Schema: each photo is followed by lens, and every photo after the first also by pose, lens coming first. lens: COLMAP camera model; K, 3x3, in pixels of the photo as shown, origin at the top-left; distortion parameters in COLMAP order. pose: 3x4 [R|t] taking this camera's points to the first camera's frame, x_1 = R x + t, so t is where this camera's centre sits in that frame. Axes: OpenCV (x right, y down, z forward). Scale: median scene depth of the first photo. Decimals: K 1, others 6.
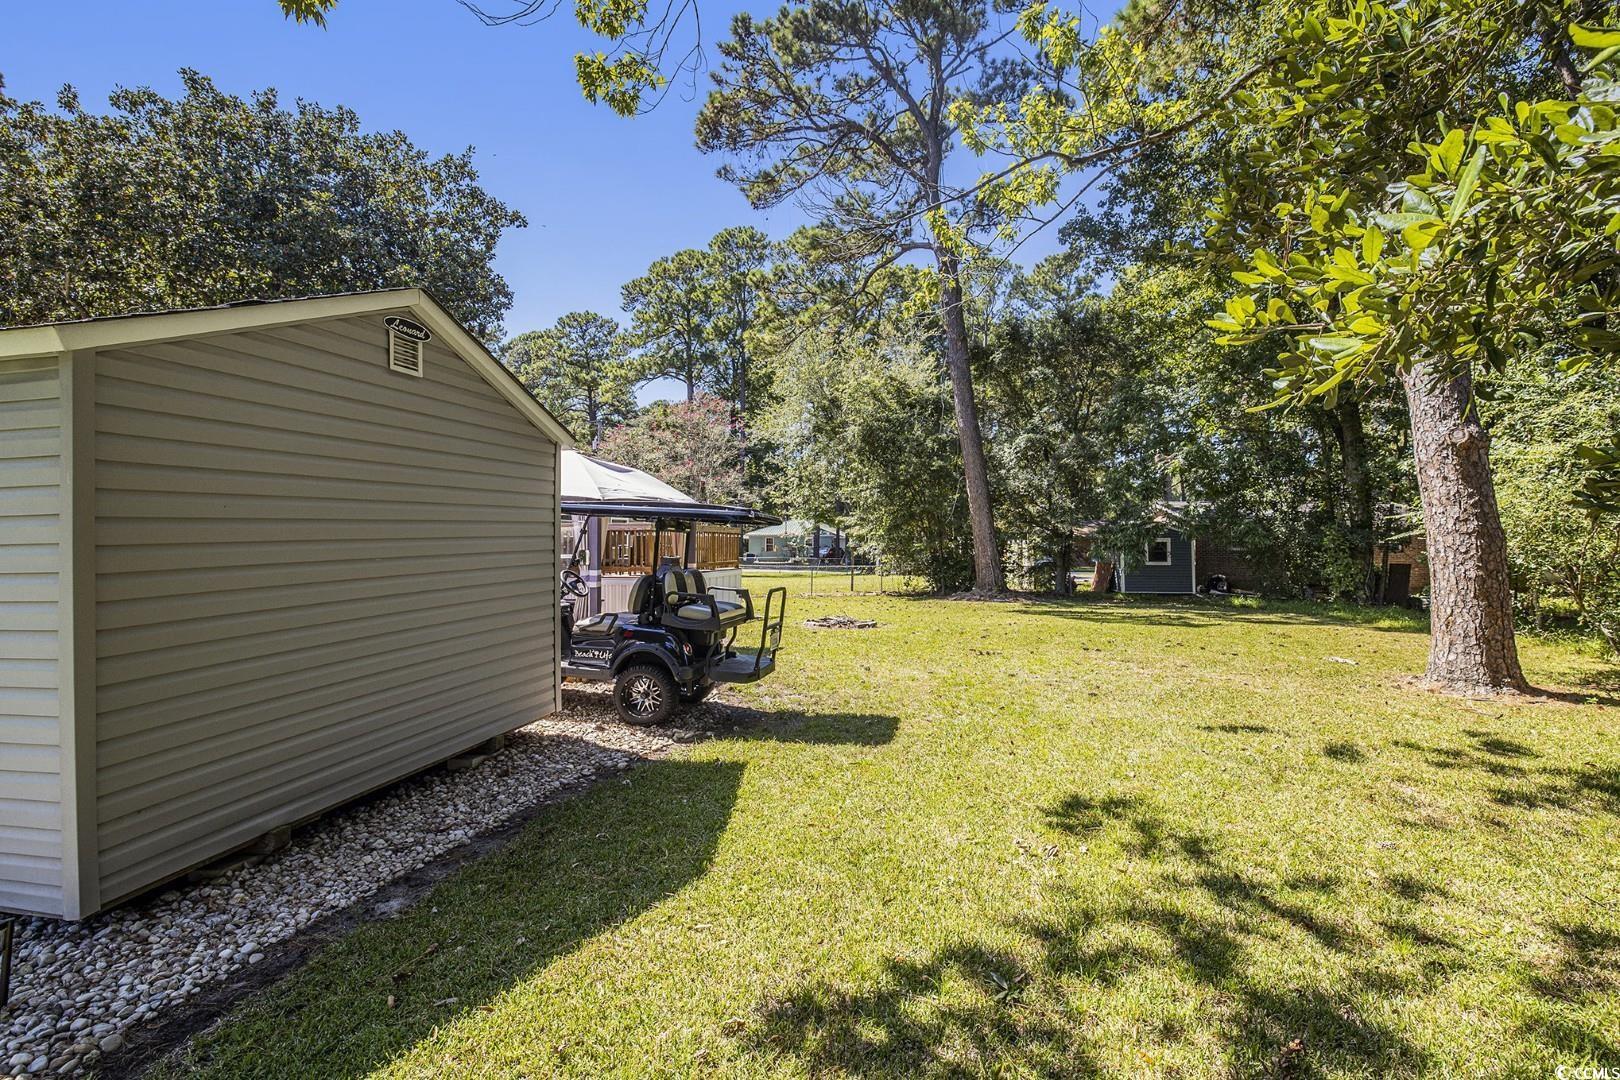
lens RADIAL K [[760.7, 0, 808.2], [0, 760.7, 539.5], [0, 0, 1]] dist [-0.001838, -0.000282]
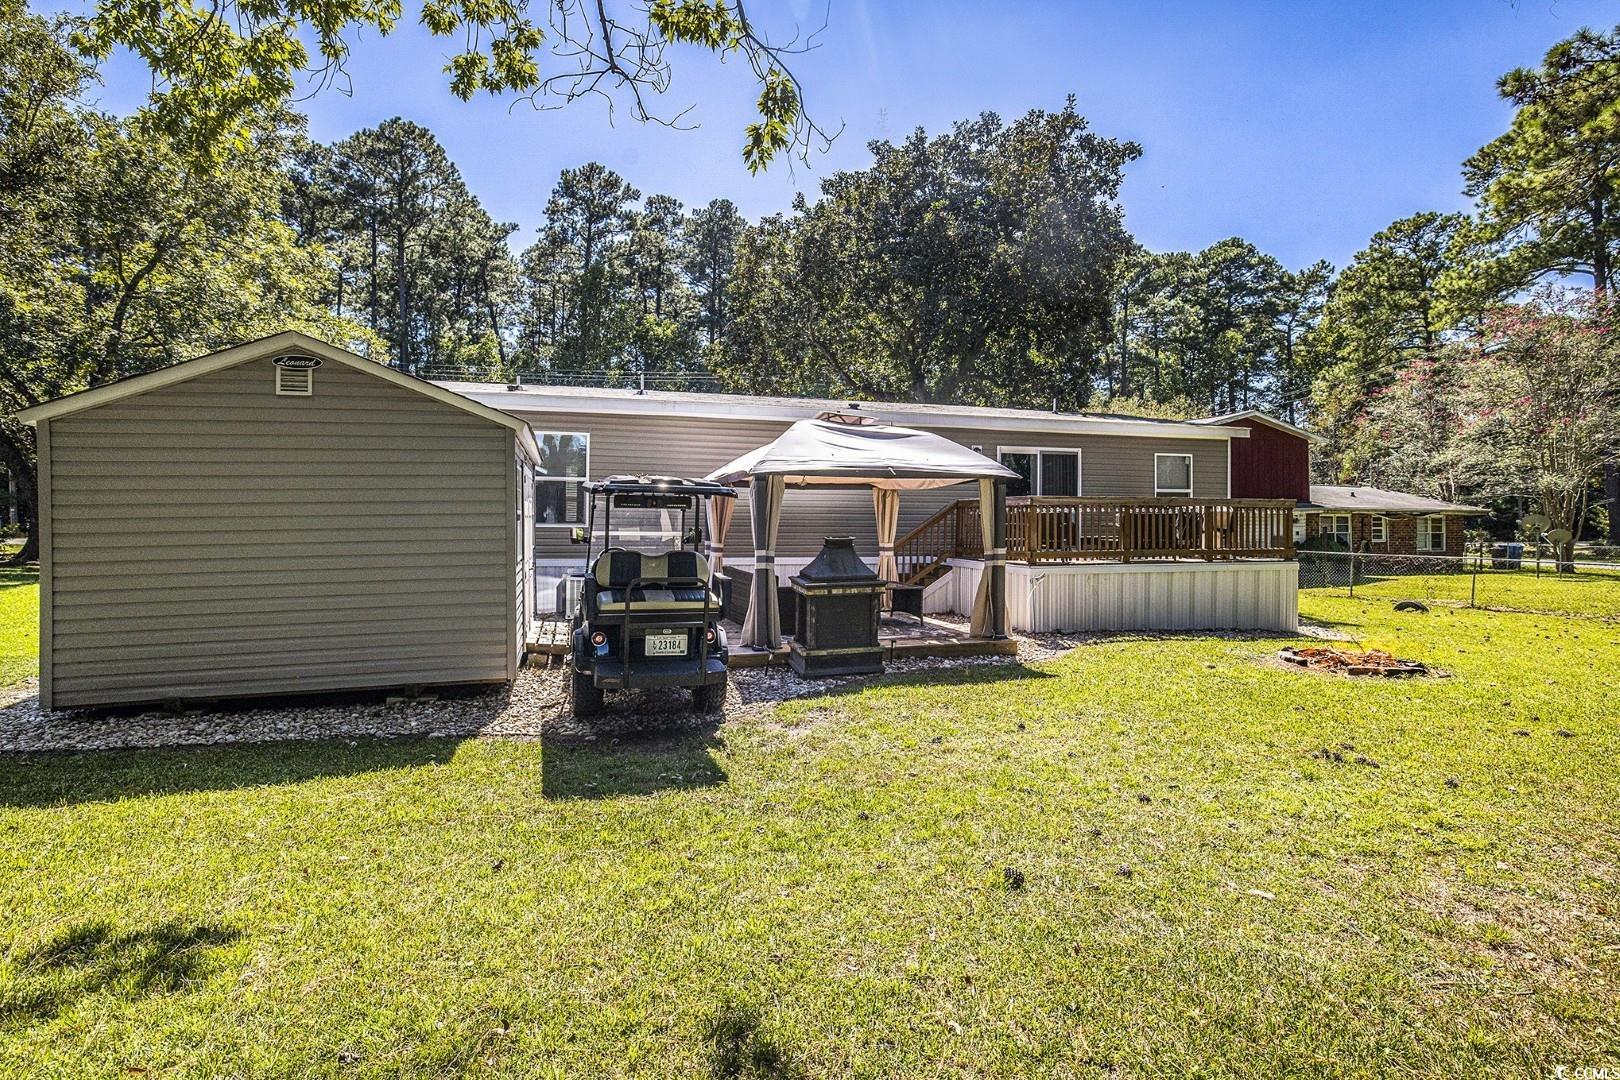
lens RADIAL K [[793.9, 0, 812.9], [0, 793.9, 532.8], [0, 0, 1]] dist [-0.013983, 0.000290]
pose [[0.479092, 0.015597, -0.877626, 0.277527], [0.000350, 0.999839, 0.017960, 0.000370], [0.877765, -0.008912, 0.479009, 0.274031]]
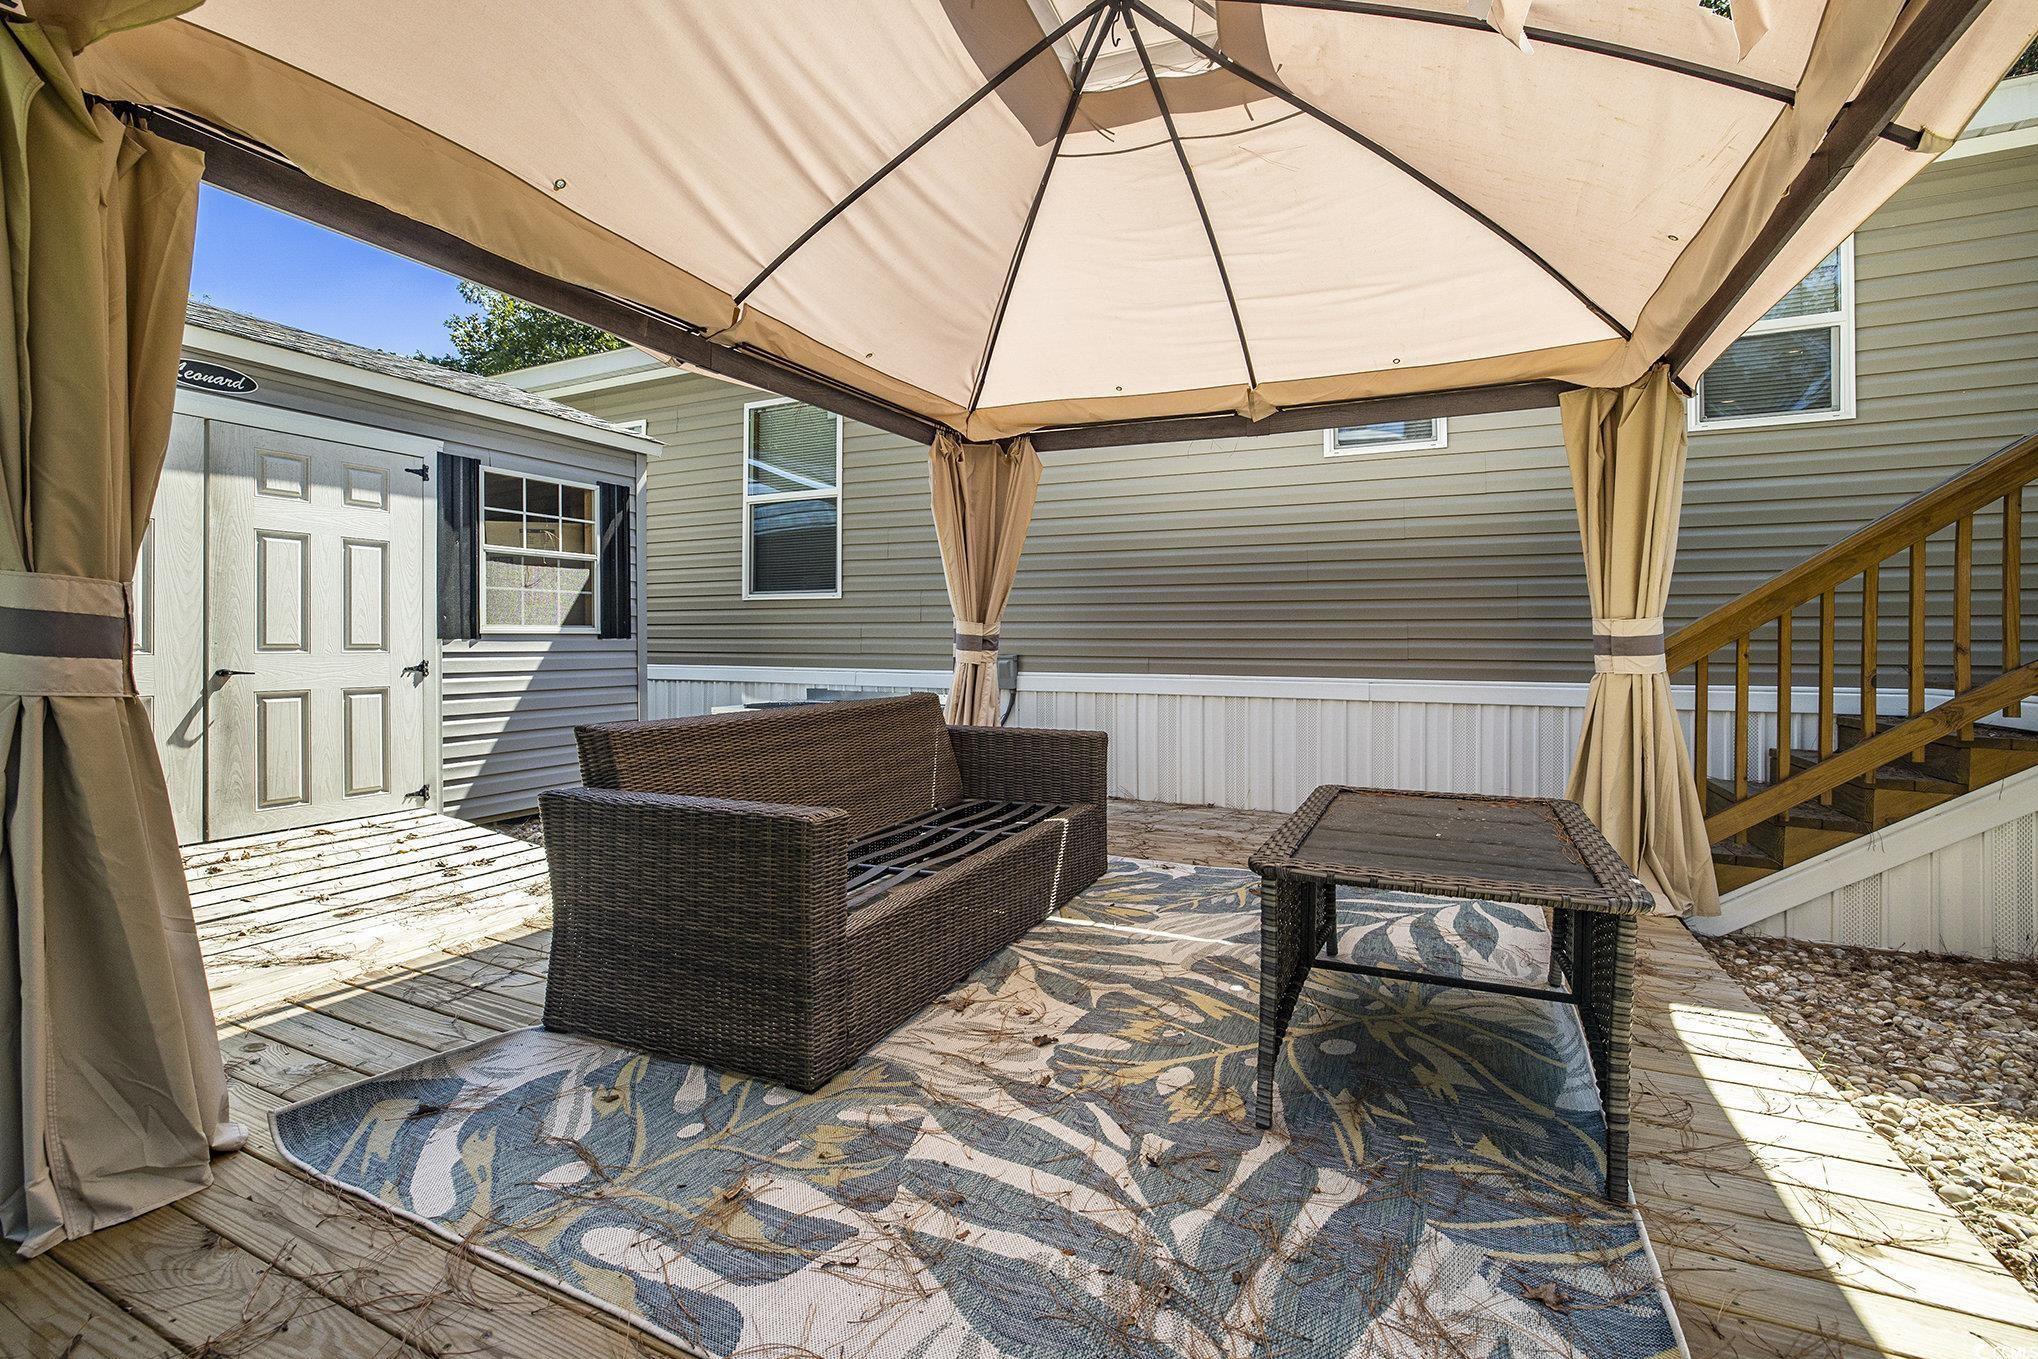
lens RADIAL K [[914.1, 0, 1000.0], [0, 914.1, 648.3], [0, 0, 1]] dist [-0.004223, -0.000099]
pose [[-0.226096, 0.003368, -0.974099, -0.058567], [0.003512, 0.999990, 0.002642, 0.024387], [0.974099, -0.002824, -0.226106, 0.554662]]
